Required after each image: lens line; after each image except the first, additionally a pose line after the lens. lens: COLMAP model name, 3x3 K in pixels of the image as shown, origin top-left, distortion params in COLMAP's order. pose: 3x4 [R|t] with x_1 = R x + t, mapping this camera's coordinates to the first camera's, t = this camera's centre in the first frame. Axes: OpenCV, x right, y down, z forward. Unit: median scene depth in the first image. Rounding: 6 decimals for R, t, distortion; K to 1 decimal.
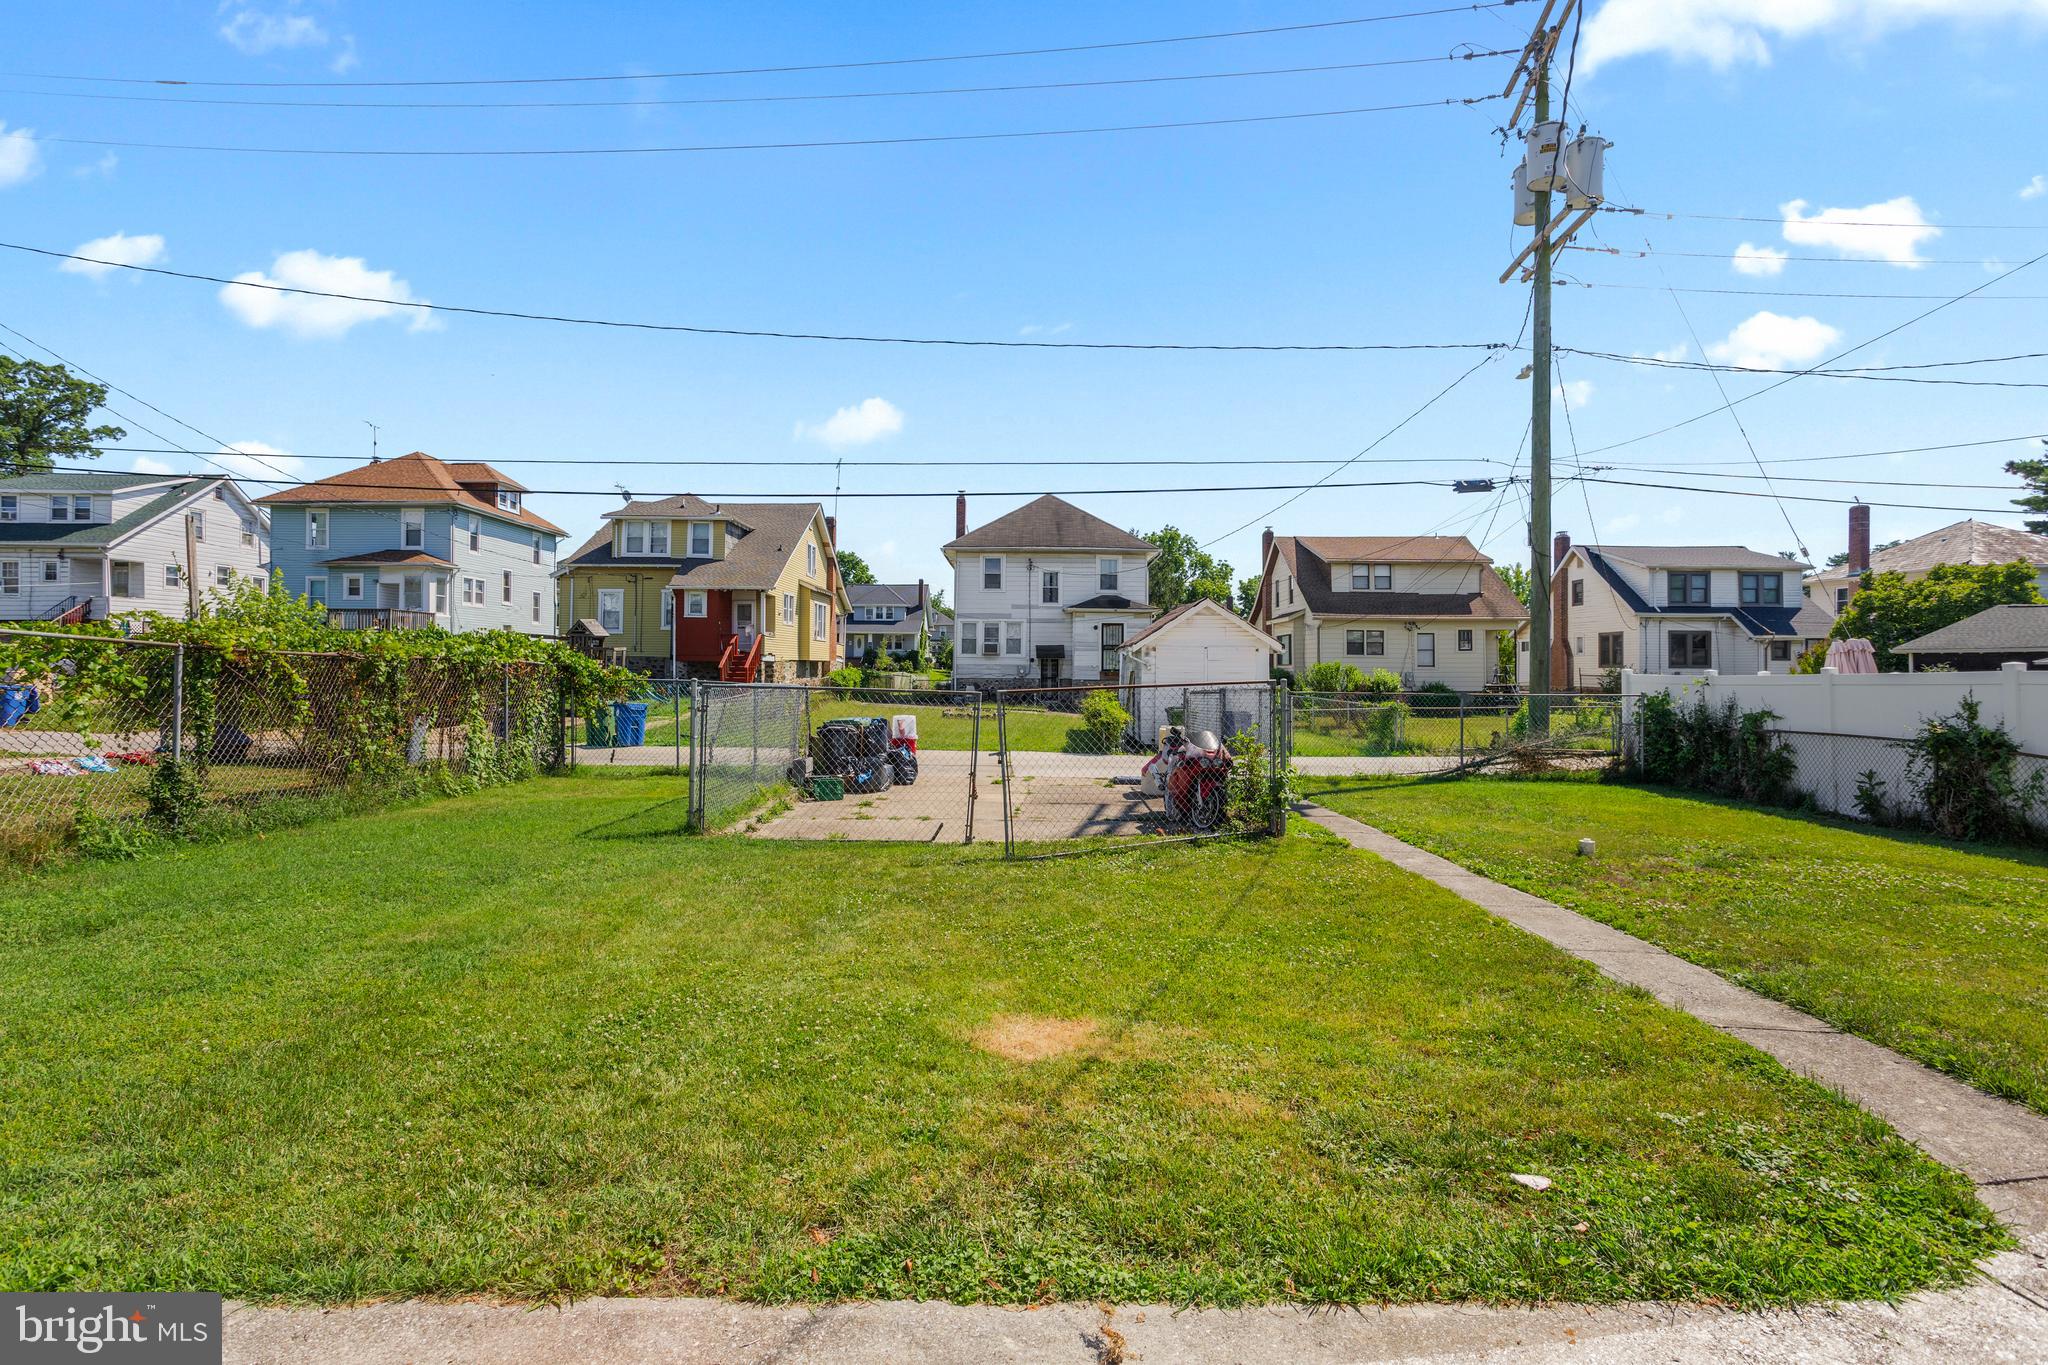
lens RADIAL K [[988.9, 0, 1019.9], [0, 988.9, 674.9], [0, 0, 1]] dist [-0.055957, 0.036263]
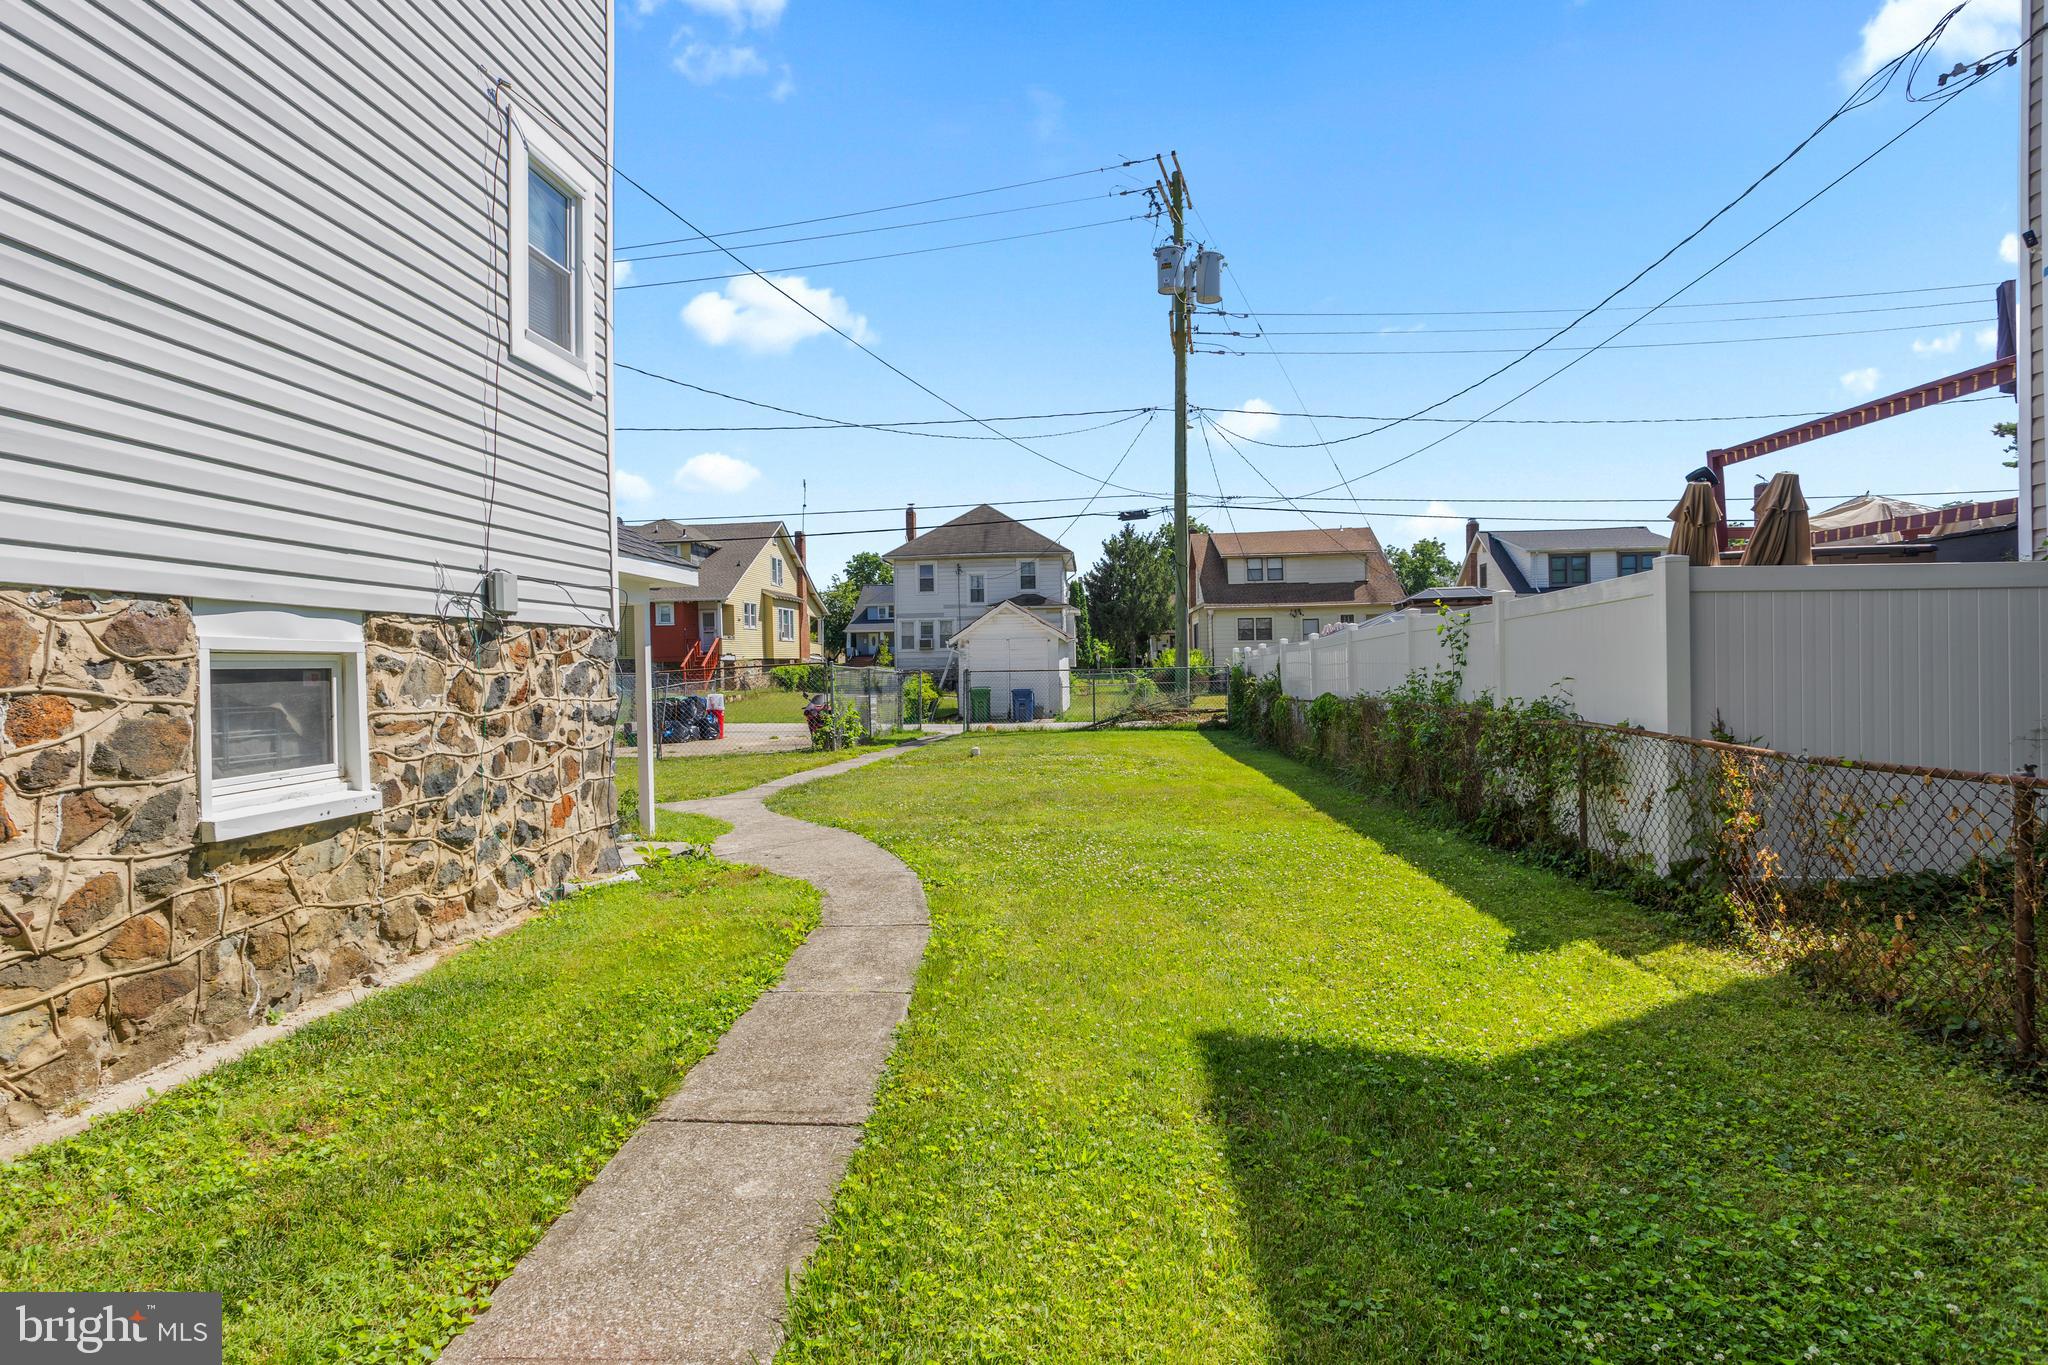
lens RADIAL K [[988.9, 0, 1019.9], [0, 988.9, 674.9], [0, 0, 1]] dist [-0.055957, 0.036263]
pose [[0.997808, -0.028508, -0.059726, 0.146253], [0.028923, 0.999563, 0.006106, 0.005667], [0.059526, -0.007820, 0.998196, -0.141756]]
